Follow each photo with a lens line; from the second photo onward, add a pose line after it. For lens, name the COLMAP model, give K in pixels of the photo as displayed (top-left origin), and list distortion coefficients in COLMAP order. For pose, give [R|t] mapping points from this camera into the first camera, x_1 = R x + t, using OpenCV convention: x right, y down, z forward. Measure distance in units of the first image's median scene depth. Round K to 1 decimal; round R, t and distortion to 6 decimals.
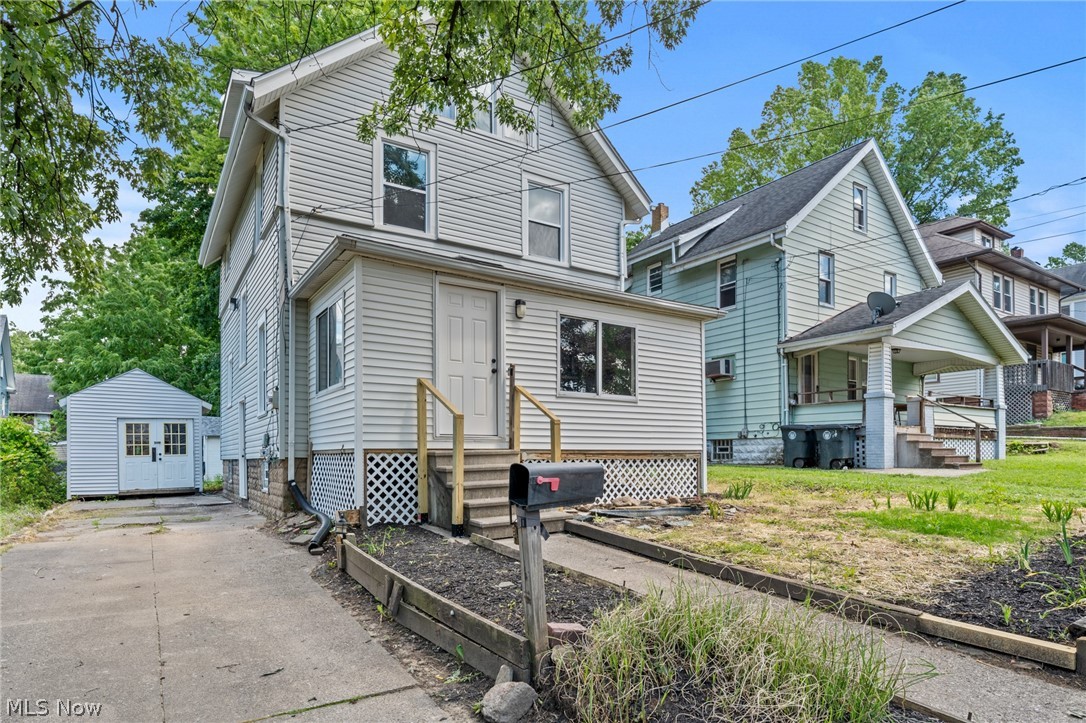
lens RADIAL K [[605.1, 0, 538.1], [0, 605.1, 451.2], [0, 0, 1]] dist [-0.001021, -0.000484]
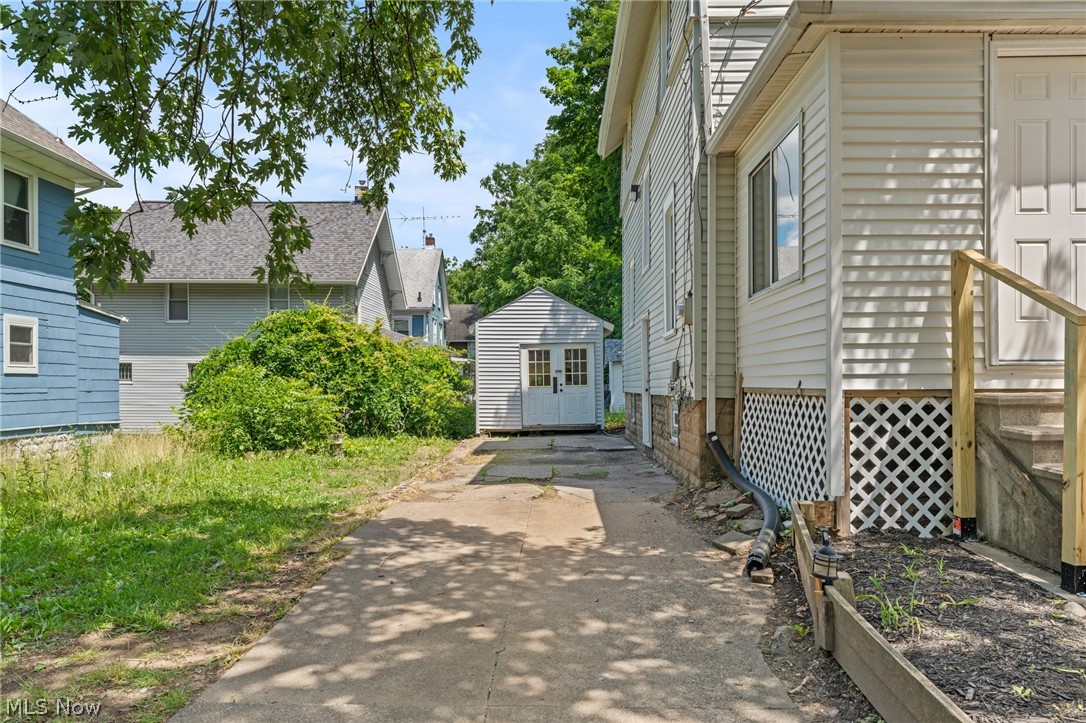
lens RADIAL K [[746.7, 0, 541.0], [0, 746.7, 377.9], [0, 0, 1]] dist [0.003444, 0.000943]
pose [[0.825964, -0.003016, -0.563715, -0.105043], [0.003953, 0.999992, 0.000442, -0.012509], [0.563709, -0.002593, 0.825969, 0.230084]]
